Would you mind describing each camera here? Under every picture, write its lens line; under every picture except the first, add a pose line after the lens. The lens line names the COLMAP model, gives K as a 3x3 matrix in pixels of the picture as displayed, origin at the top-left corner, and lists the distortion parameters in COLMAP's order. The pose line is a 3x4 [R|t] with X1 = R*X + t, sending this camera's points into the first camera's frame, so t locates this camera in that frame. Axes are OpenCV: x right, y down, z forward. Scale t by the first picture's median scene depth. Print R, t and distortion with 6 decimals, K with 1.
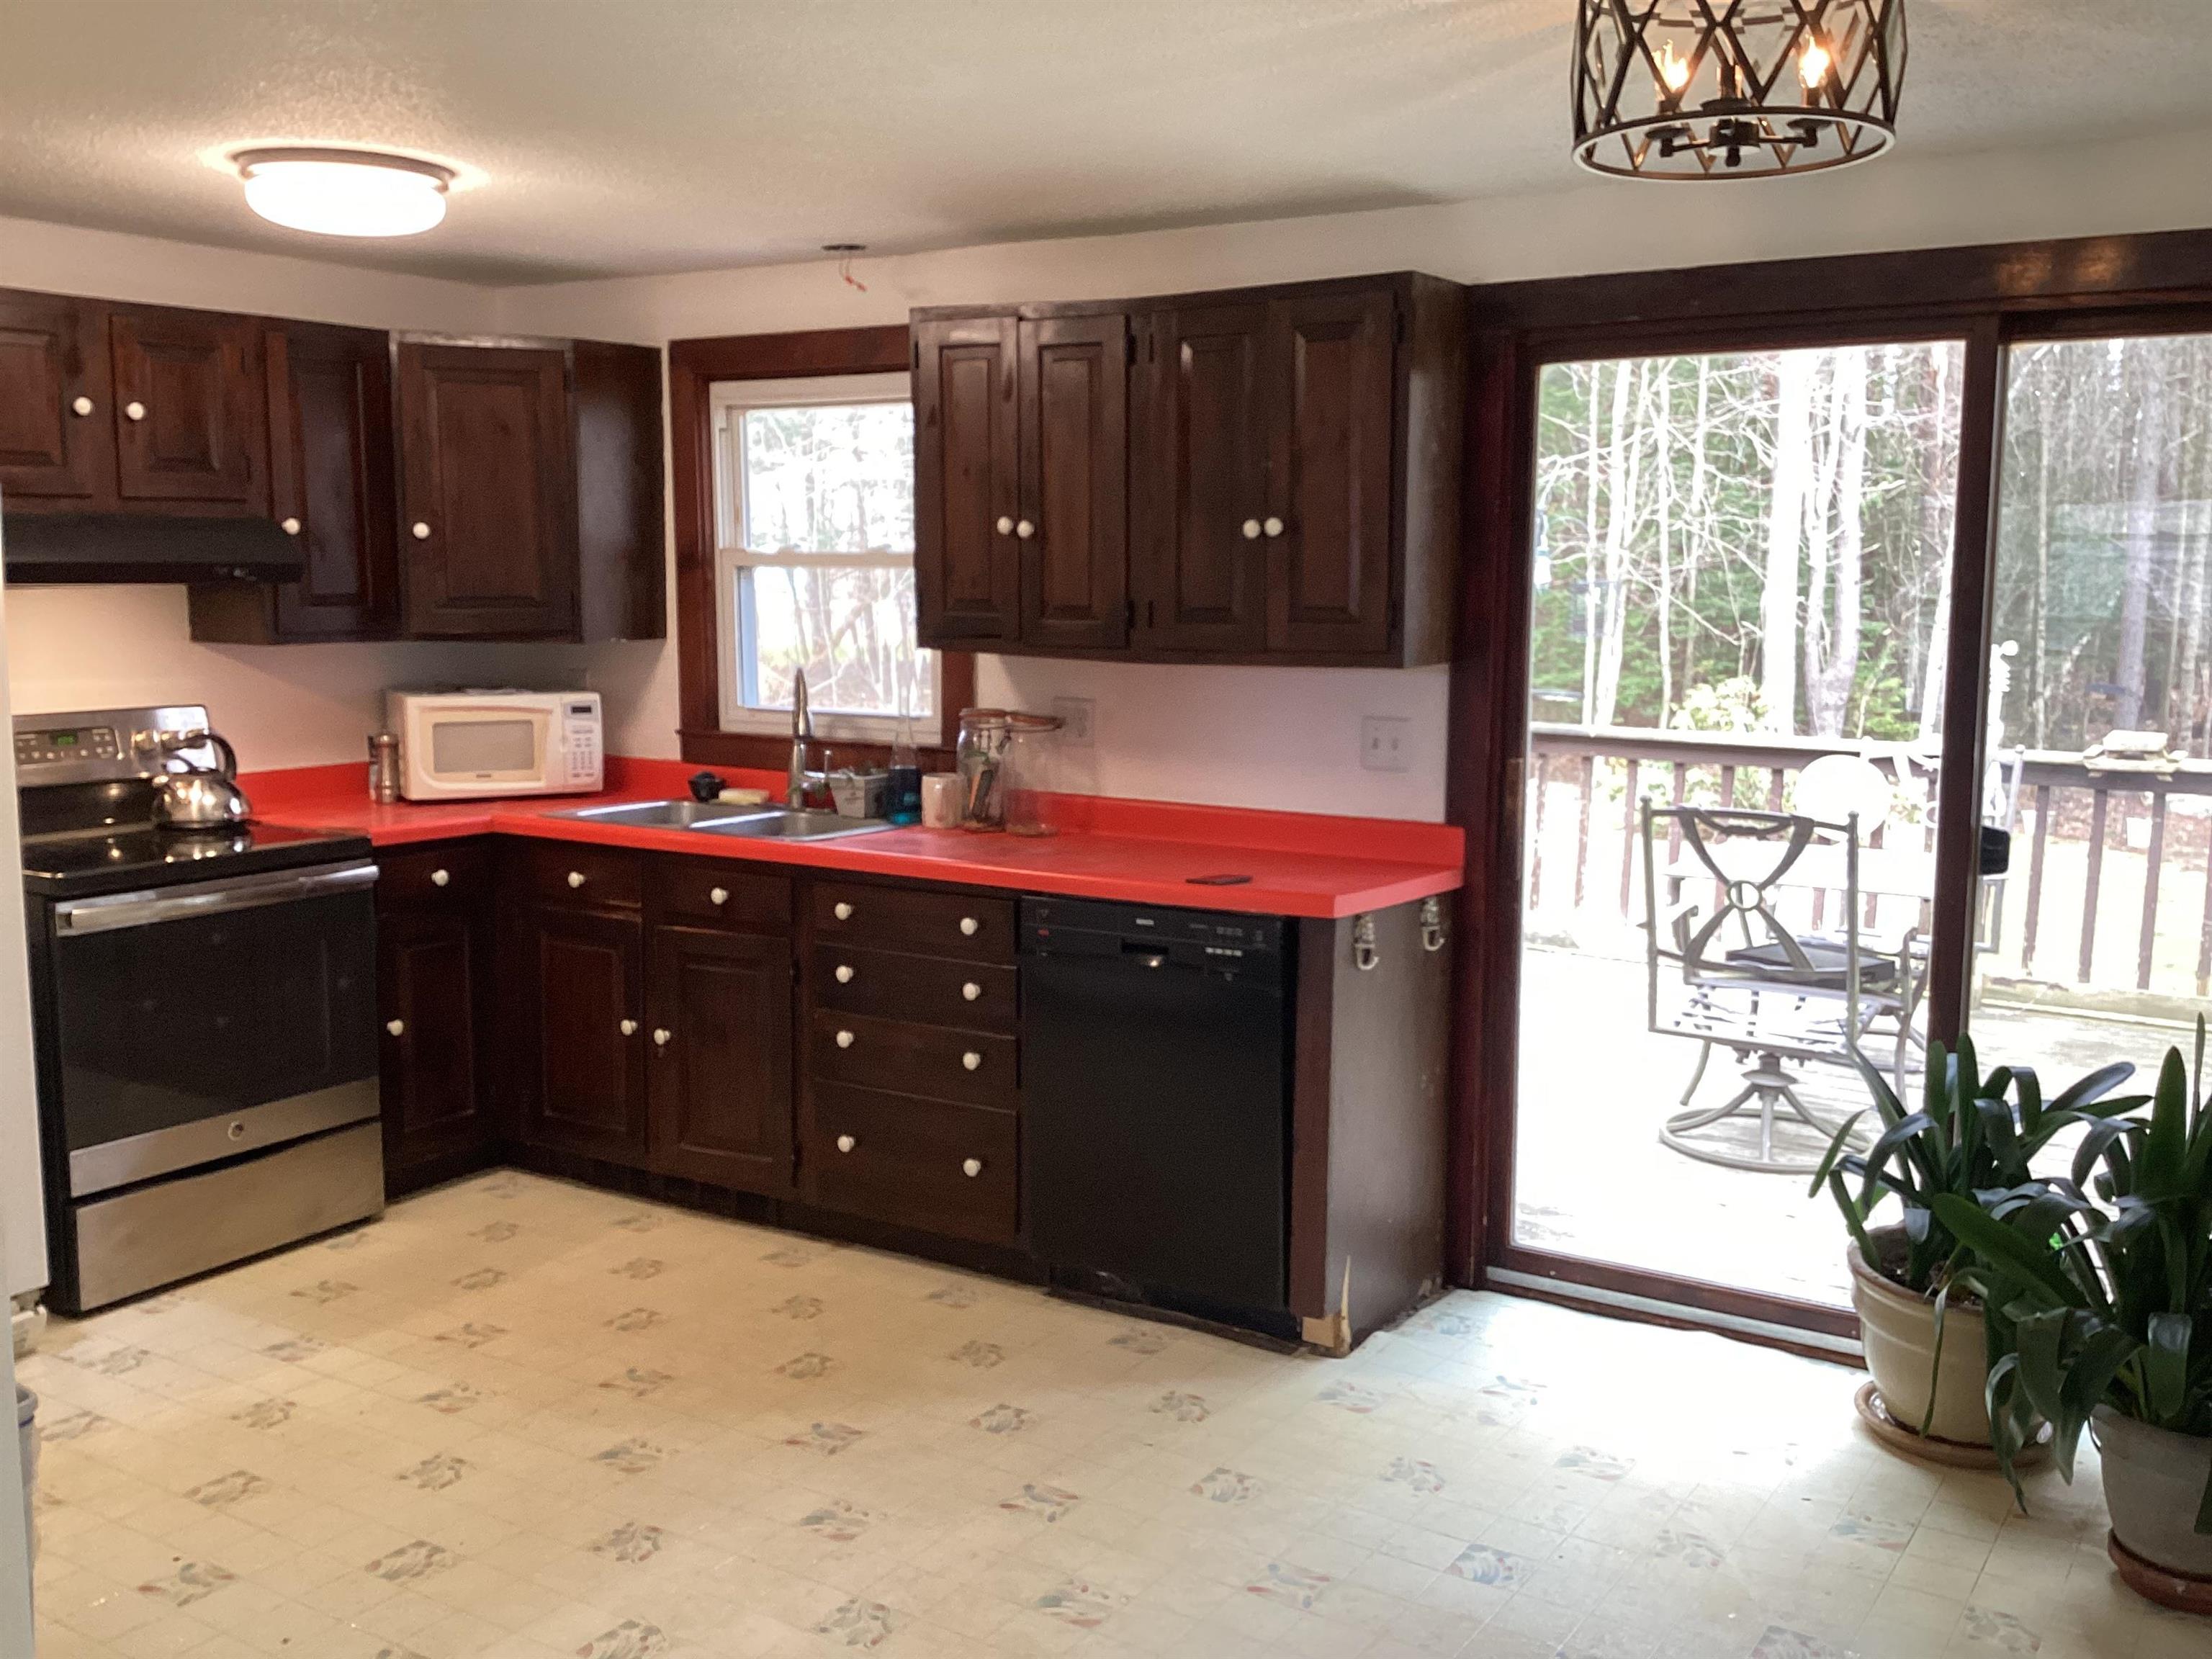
lens RADIAL K [[1988.1, 0, 1107.9], [0, 1988.1, 832.2], [0, 0, 1]] dist [0.044413, -0.007200]
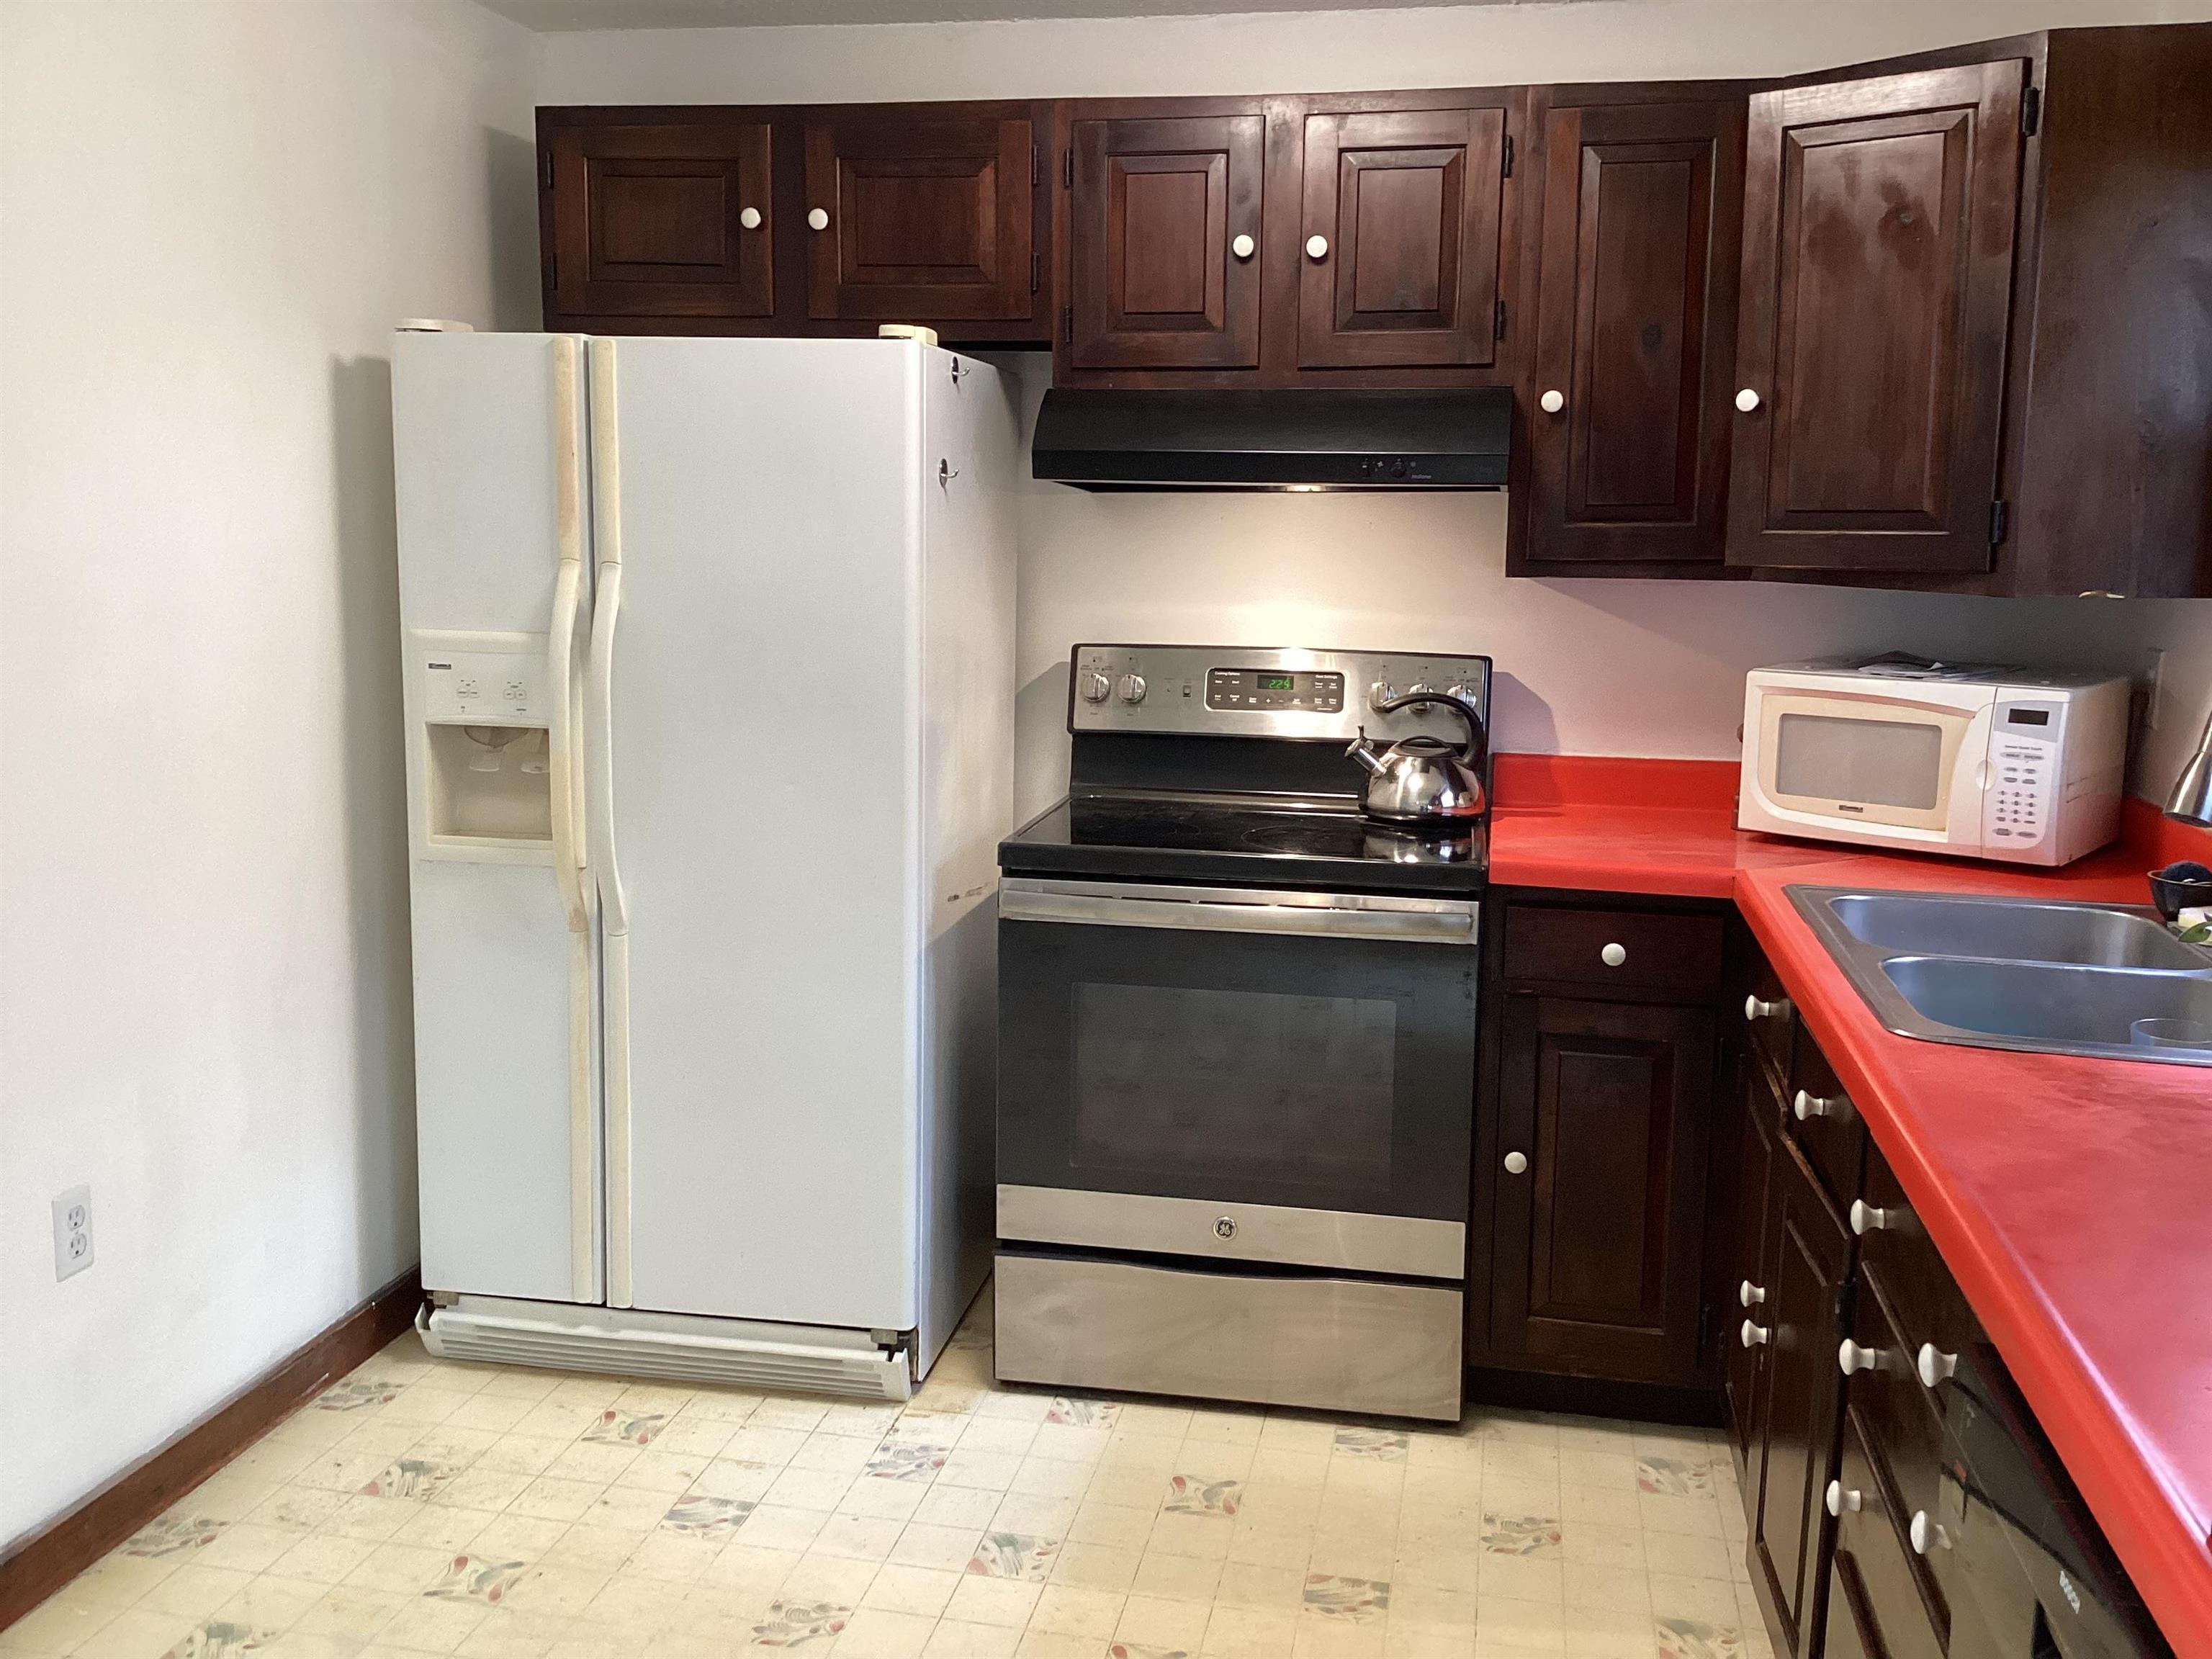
lens RADIAL K [[1988.1, 0, 1110.3], [0, 1988.1, 826.1], [0, 0, 1]] dist [0.044413, -0.007200]
pose [[0.361916, 0.150386, -0.920000, 0.182022], [-0.136009, 0.984860, 0.107484, -0.063613], [0.922235, 0.086228, 0.376891, 0.623906]]
